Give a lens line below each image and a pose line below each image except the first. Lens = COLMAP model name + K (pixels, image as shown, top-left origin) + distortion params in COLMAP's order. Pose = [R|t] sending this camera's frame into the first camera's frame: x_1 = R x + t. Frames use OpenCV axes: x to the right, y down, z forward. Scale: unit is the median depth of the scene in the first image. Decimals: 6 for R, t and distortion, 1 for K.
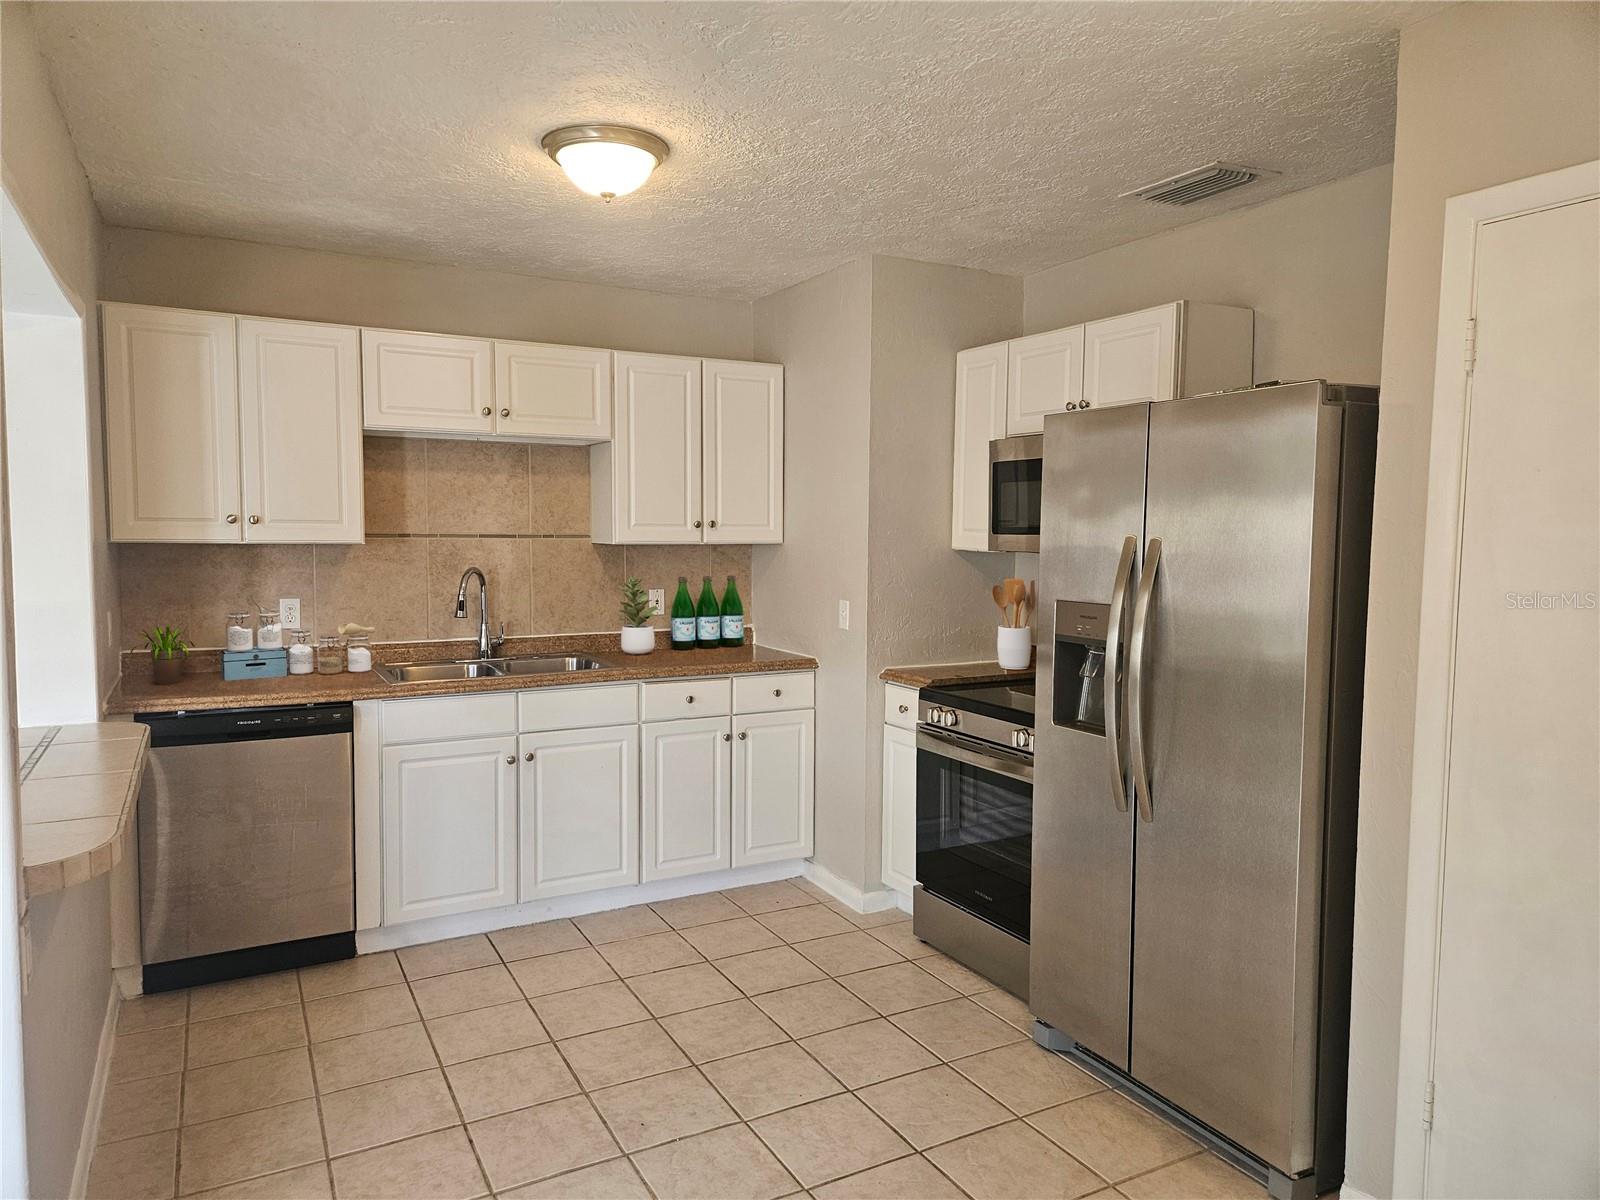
lens RADIAL K [[1073.3, 0, 800.0], [0, 1073.3, 600.0], [0, 0, 1]] dist [0.038537, -0.000164]
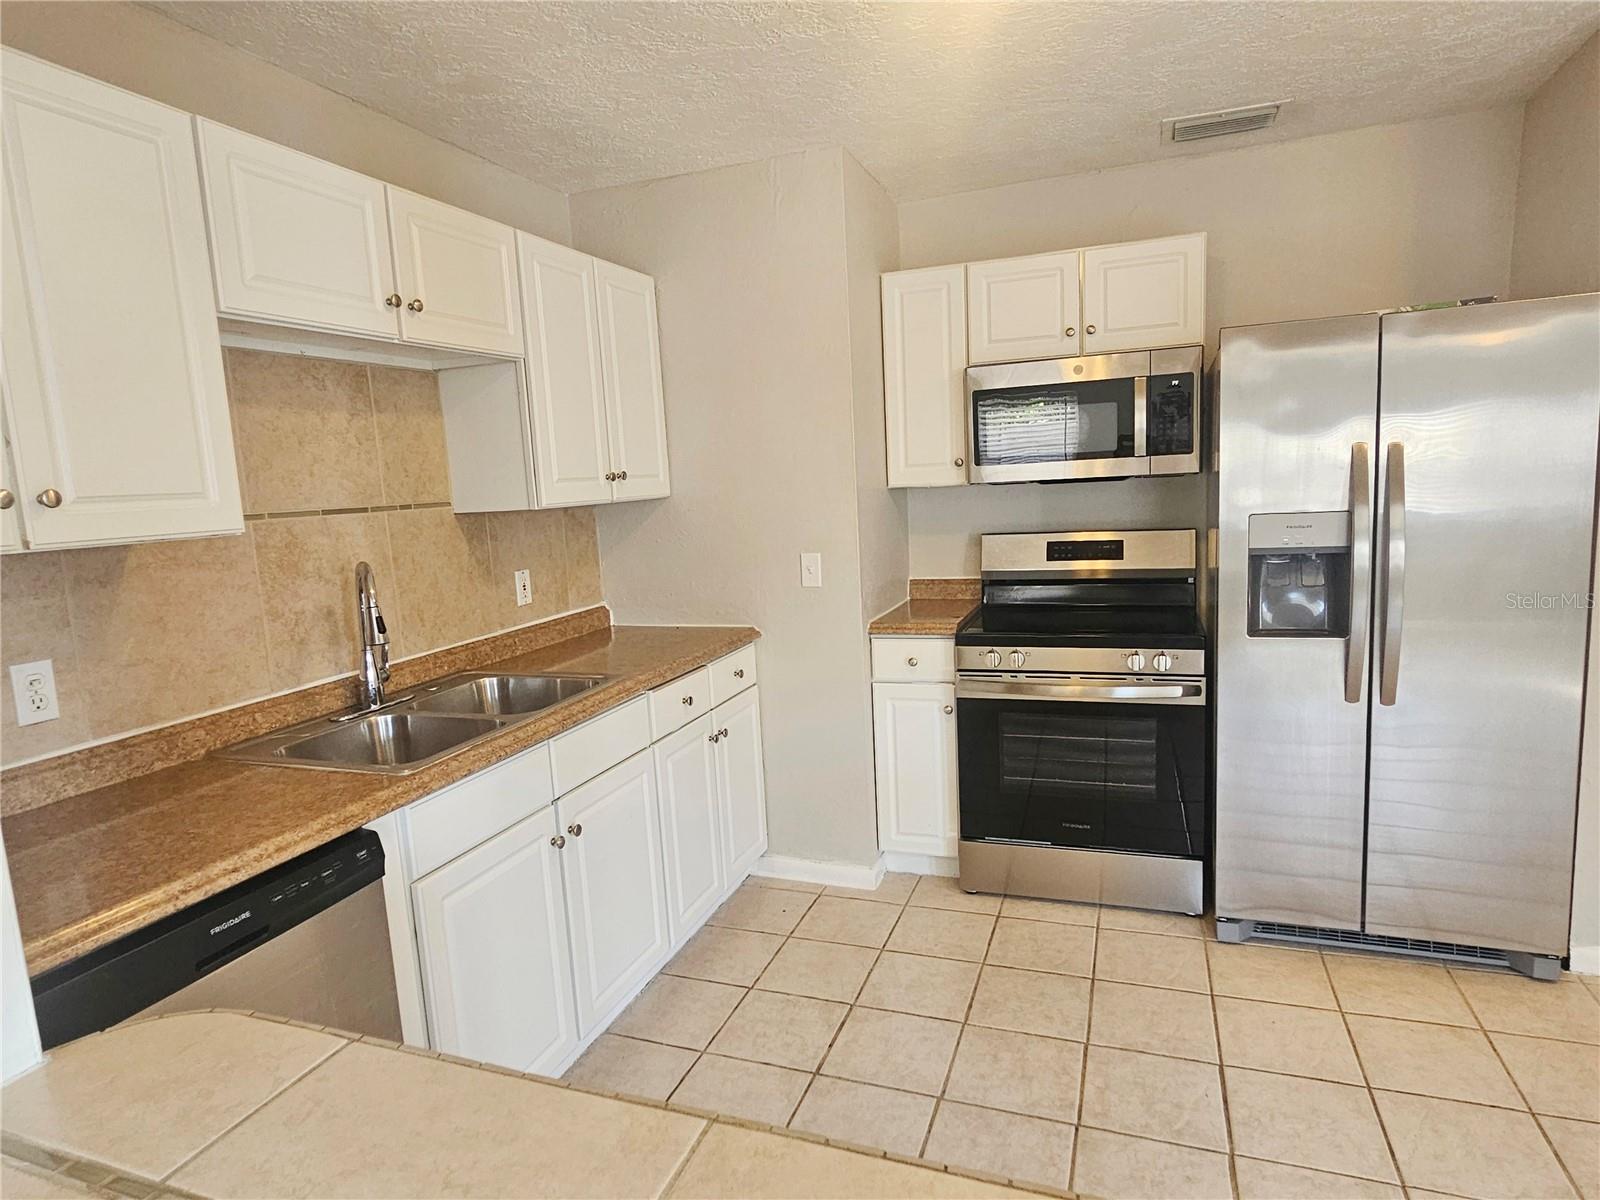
lens RADIAL K [[924.1, 0, 795.6], [0, 924.1, 606.1], [0, 0, 1]] dist [-0.001998, -0.002441]
pose [[0.750536, -0.139620, 0.645912, -0.478879], [0.104243, 0.990202, 0.092913, -0.029437], [-0.652556, -0.002403, 0.757736, 0.456748]]
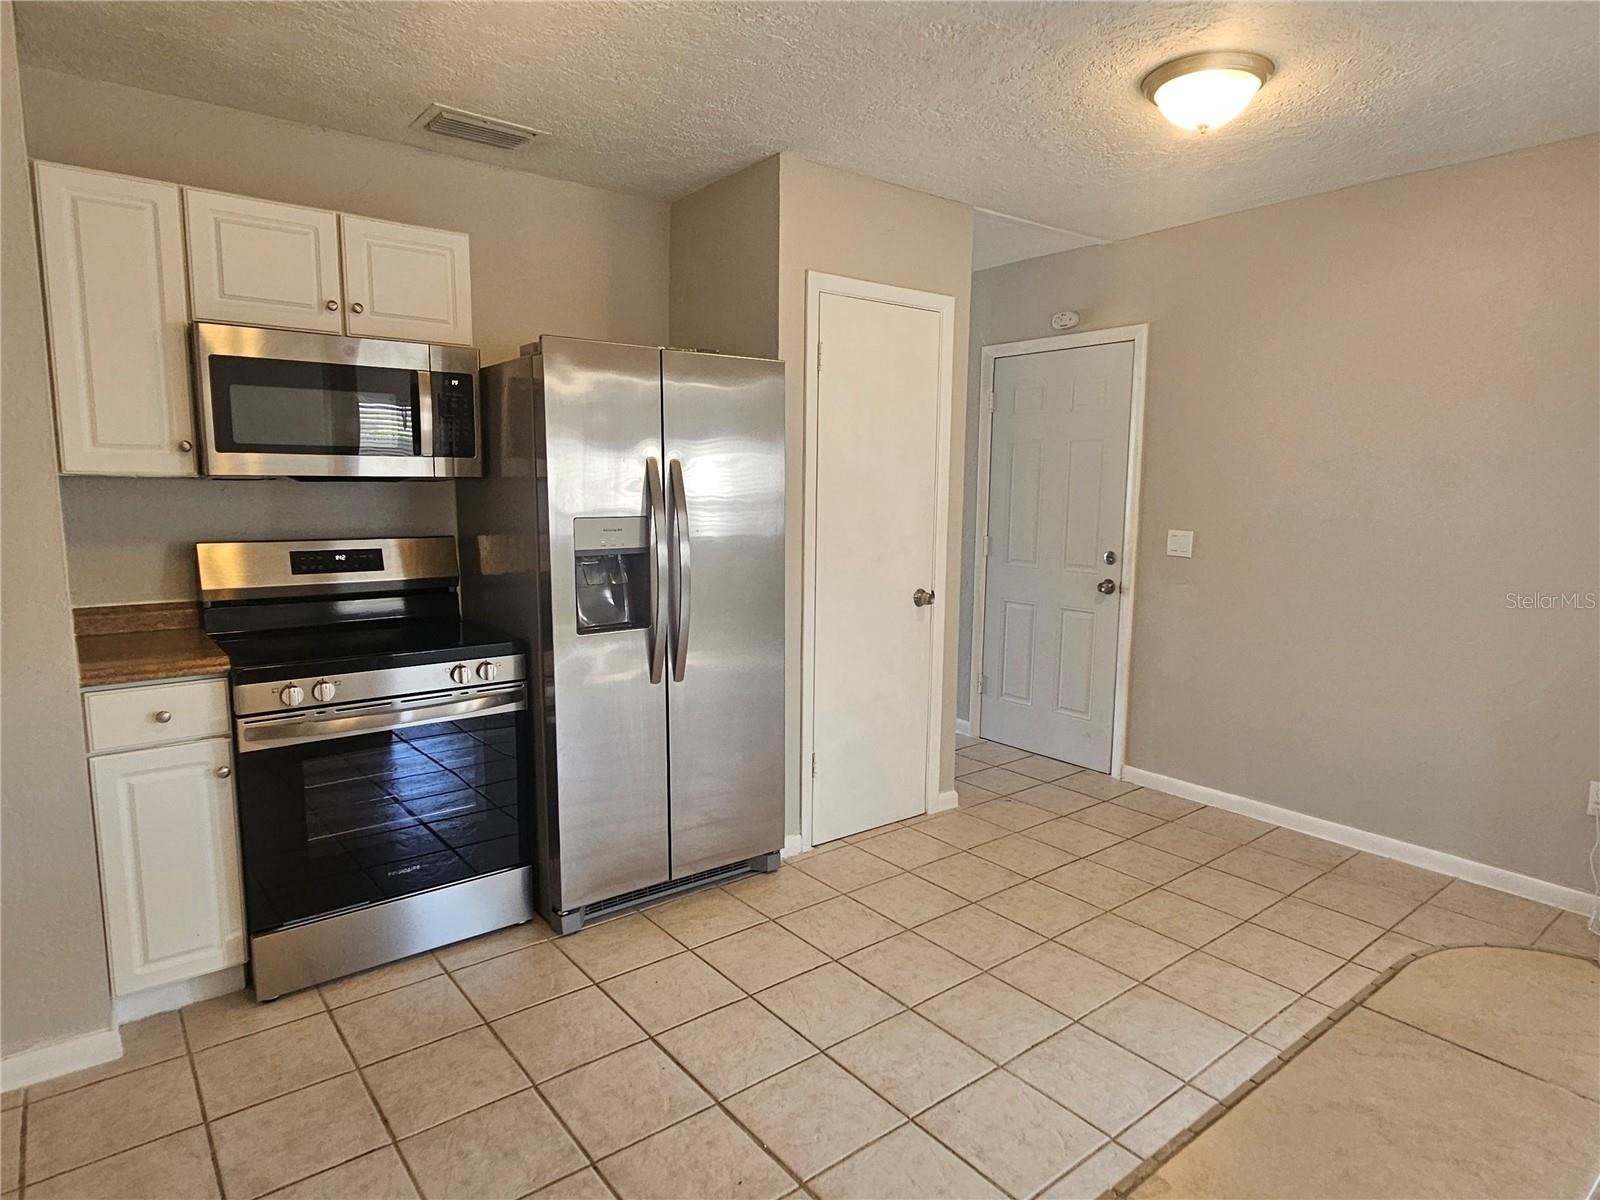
lens RADIAL K [[924.1, 0, 795.6], [0, 924.1, 606.1], [0, 0, 1]] dist [-0.001998, -0.002441]
pose [[-0.176250, -0.145760, 0.973494, -0.511856], [0.054719, 0.985996, 0.157539, -0.034086], [-0.982823, 0.081035, -0.165806, 0.694605]]
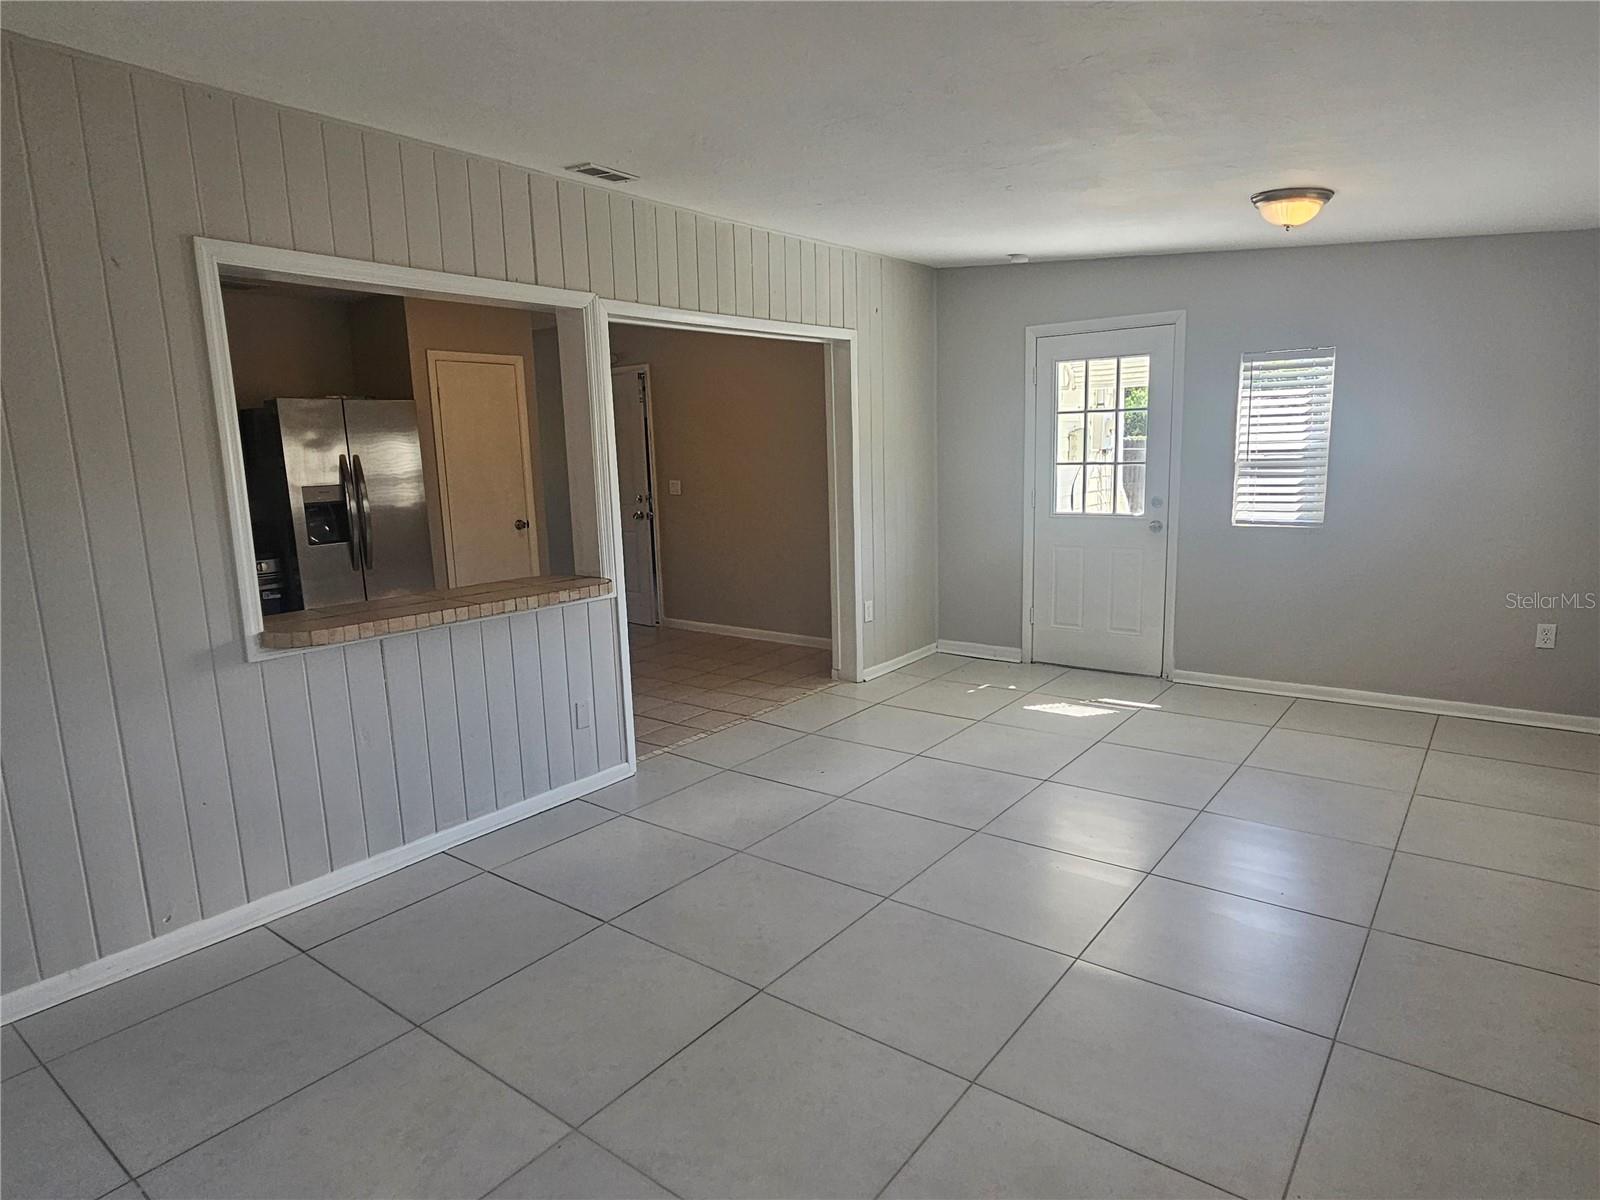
lens RADIAL K [[924.1, 0, 795.6], [0, 924.1, 606.1], [0, 0, 1]] dist [-0.001998, -0.002441]
pose [[-0.452916, -0.137439, 0.880896, -1.352532], [0.106747, 0.972579, 0.206628, -0.033349], [-0.885139, 0.187619, -0.425826, 0.704762]]
